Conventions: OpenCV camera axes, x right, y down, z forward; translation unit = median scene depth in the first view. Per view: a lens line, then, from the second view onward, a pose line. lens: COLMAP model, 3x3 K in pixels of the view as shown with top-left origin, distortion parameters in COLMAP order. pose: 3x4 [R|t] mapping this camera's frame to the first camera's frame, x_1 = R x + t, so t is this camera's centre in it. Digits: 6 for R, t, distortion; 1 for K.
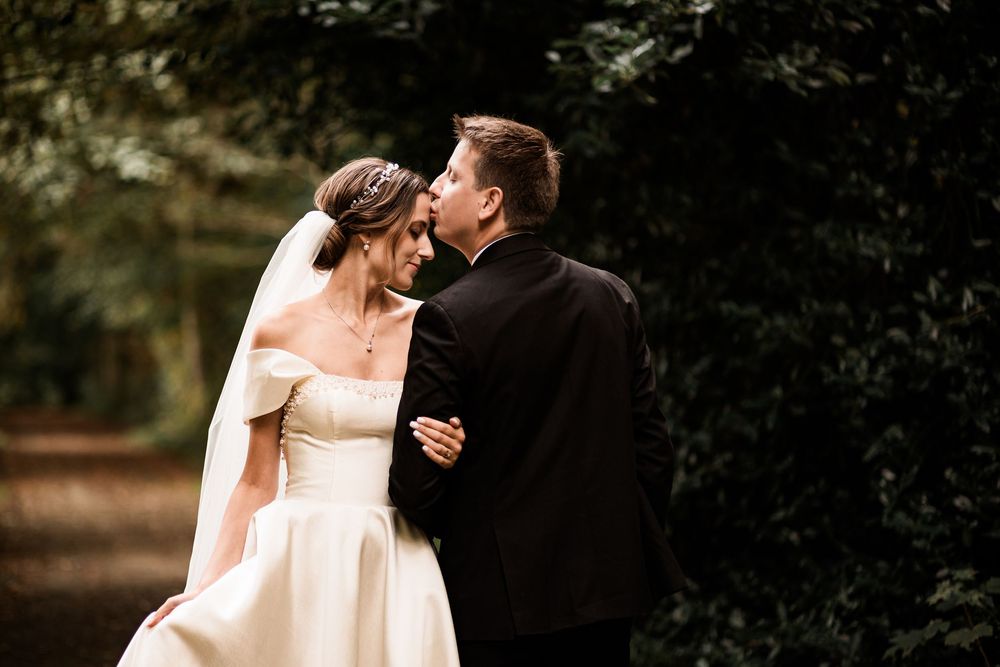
lens RADIAL K [[2447.5, 0, 500.0], [0, 2447.5, 333.5], [0, 0, 1]] dist [-0.018141, -1.586831]
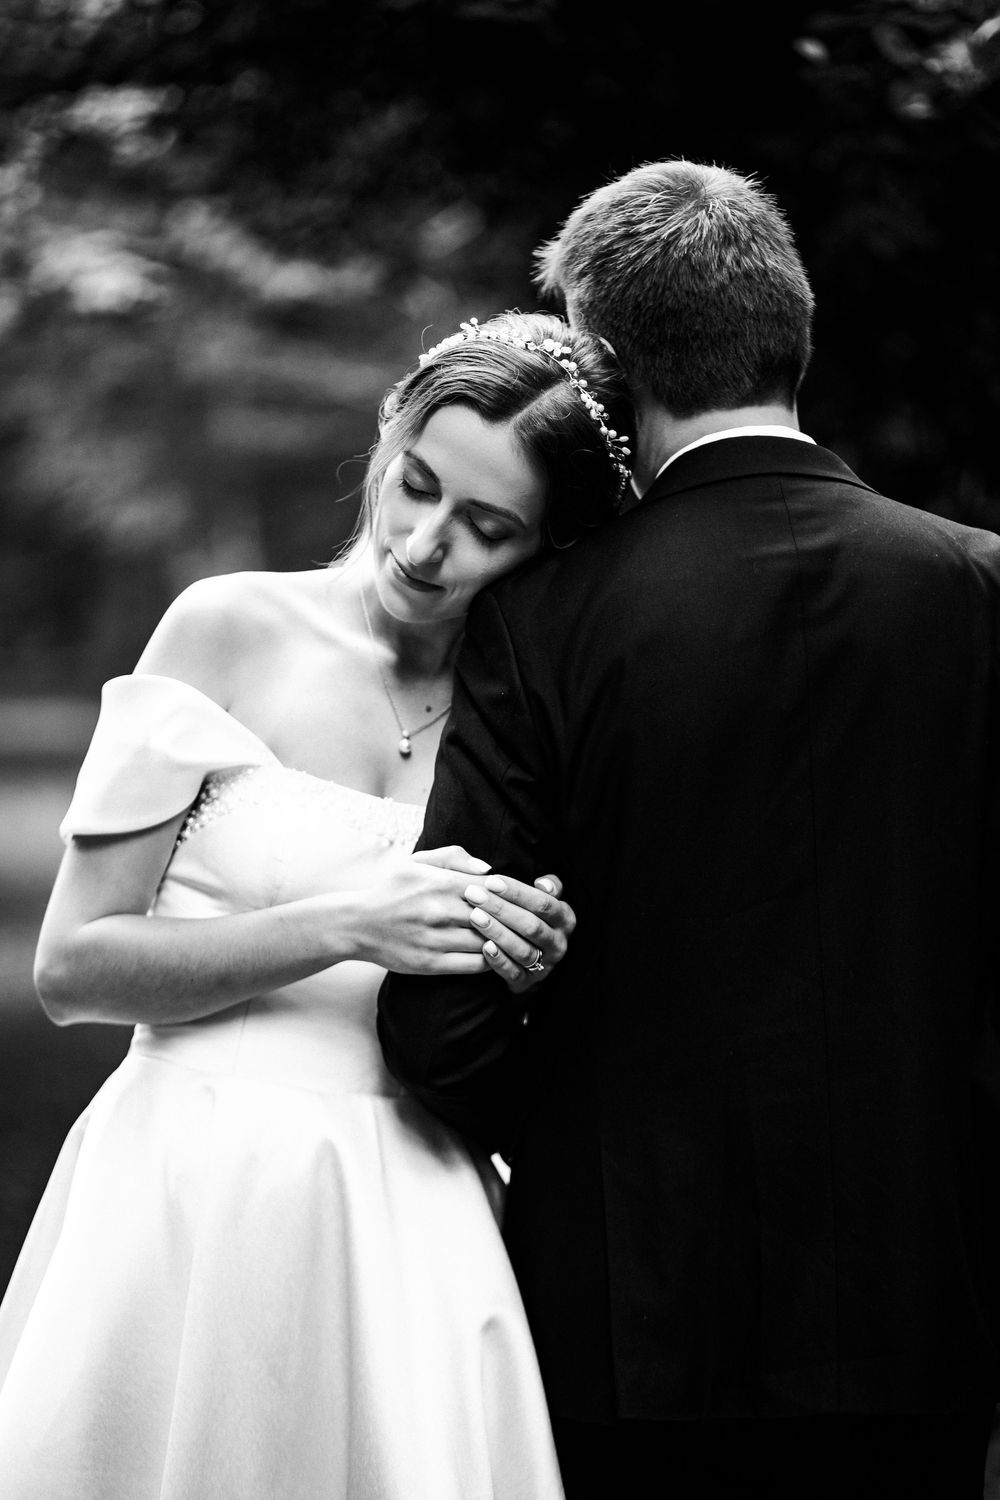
lens RADIAL K [[3813.1, 0, 500.0], [0, 3813.1, 750.0], [0, 0, 1]] dist [0.025245, -0.131365]
pose [[0.997854, 0.003934, -0.065353, 0.008668], [-0.000449, 0.998581, 0.053260, -0.012196], [0.065469, -0.053117, 0.996440, 0.195695]]
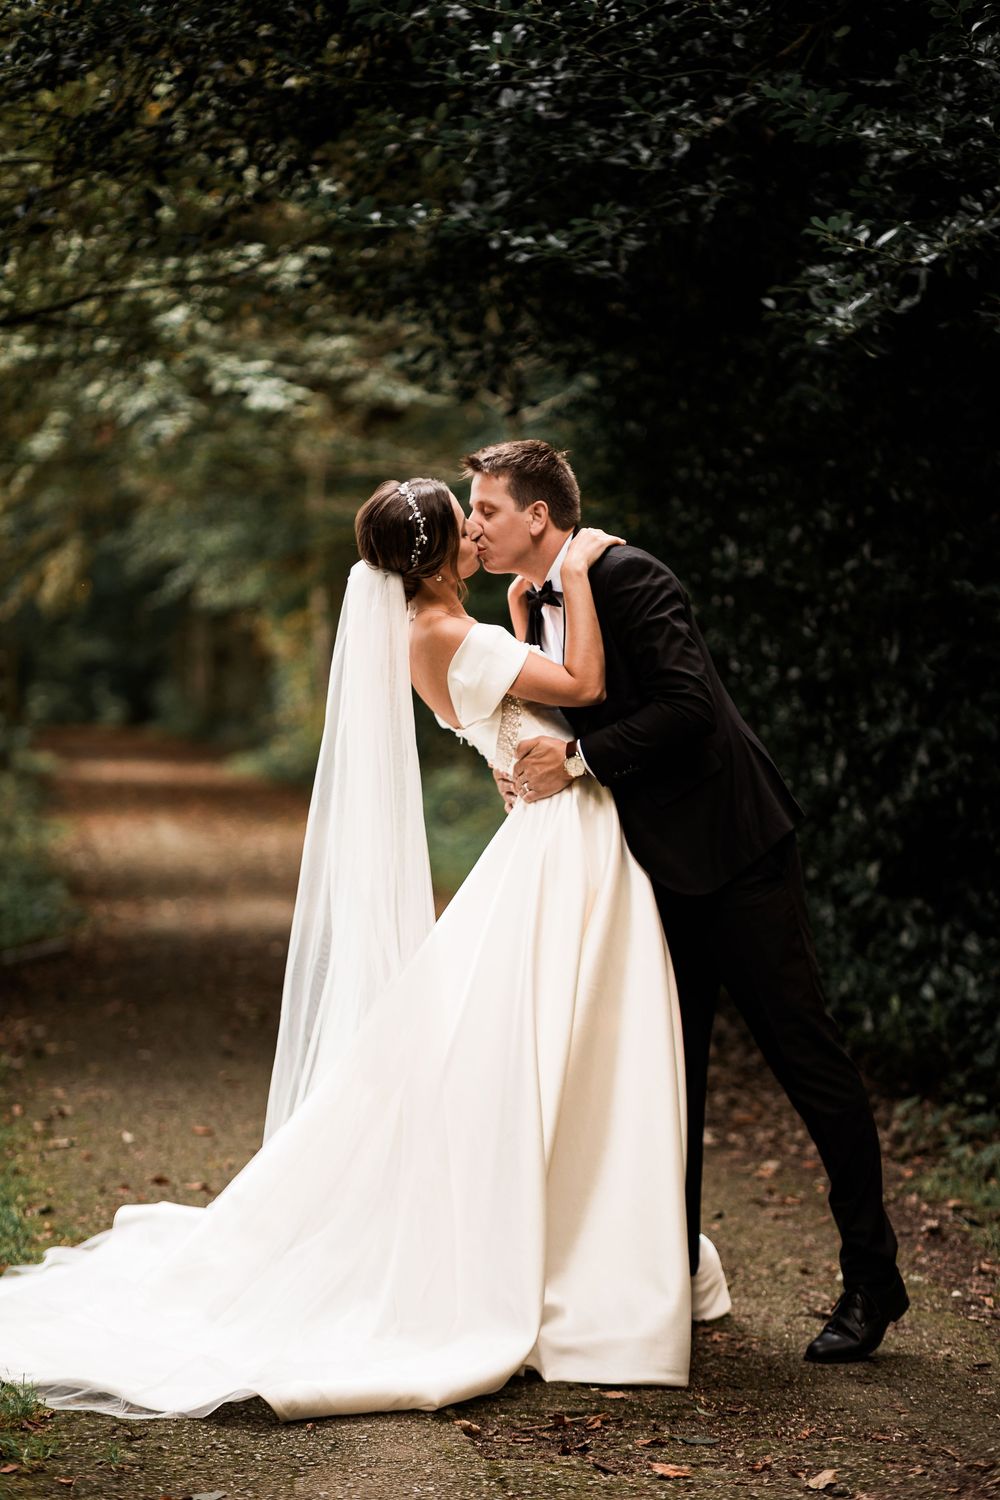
lens RADIAL K [[3671.3, 0, 500.0], [0, 3671.3, 750.0], [0, 0, 1]] dist [-0.018141, -1.586831]
pose [[0.997015, 0.025341, -0.072928, 0.022077], [-0.023020, 0.999207, 0.032495, 0.008510], [0.073693, -0.030720, 0.996808, -0.310678]]
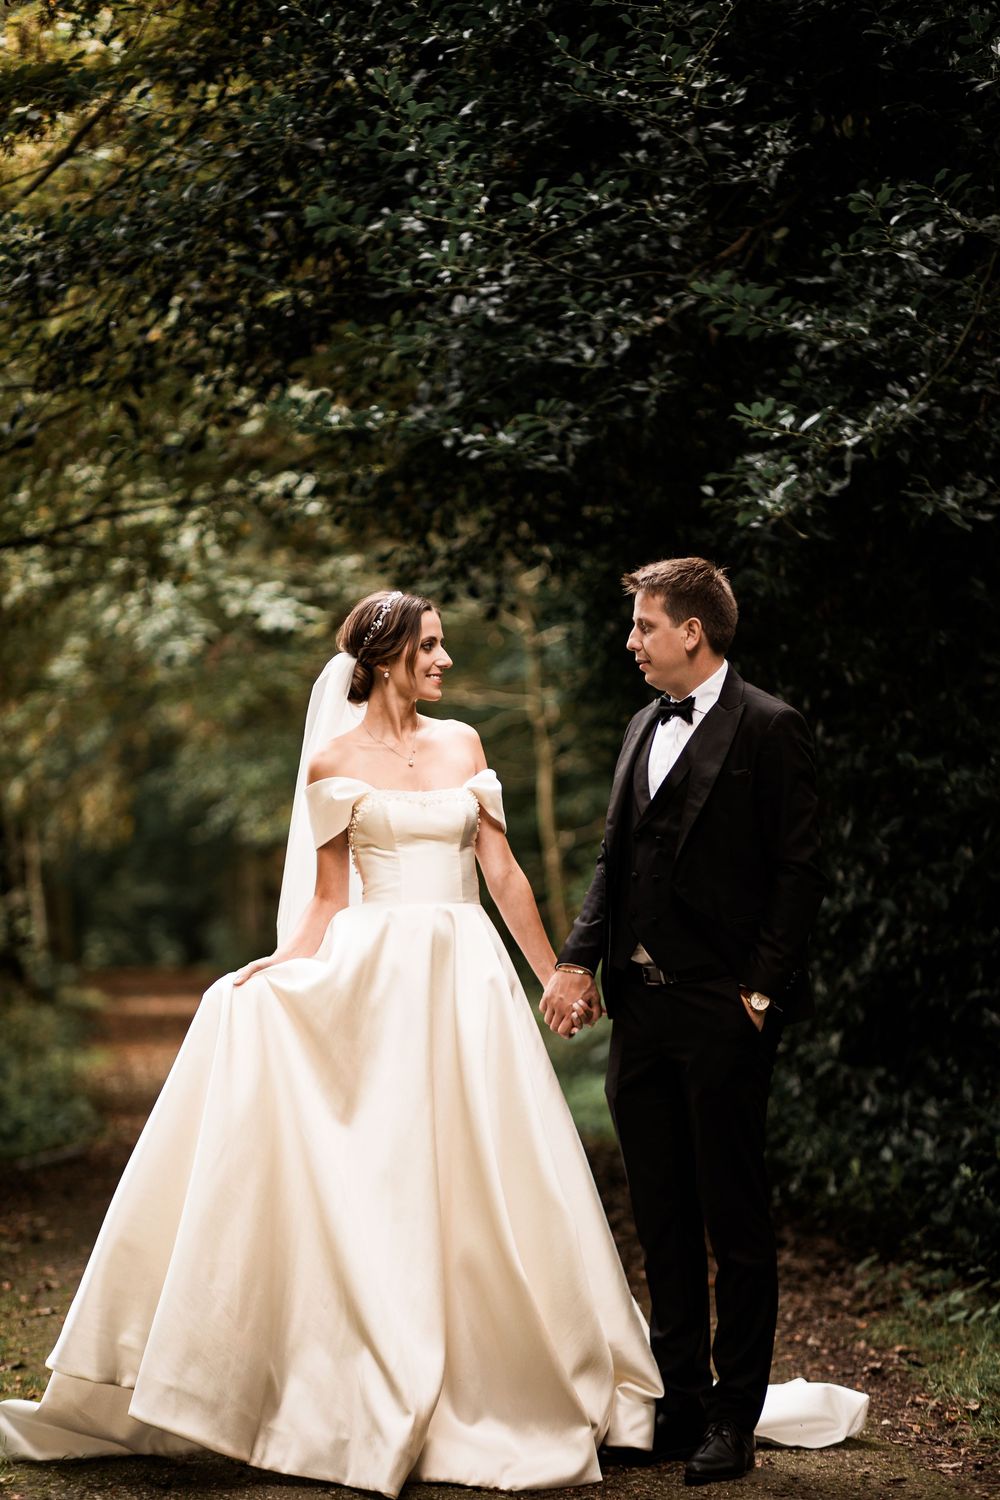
lens RADIAL K [[3671.3, 0, 500.0], [0, 3671.3, 750.0], [0, 0, 1]] dist [-0.018141, -1.586831]
pose [[0.995873, -0.002278, -0.090728, 0.060169], [-0.000723, 0.999454, -0.033037, 0.028900], [0.090754, 0.032966, 0.995328, -0.354959]]
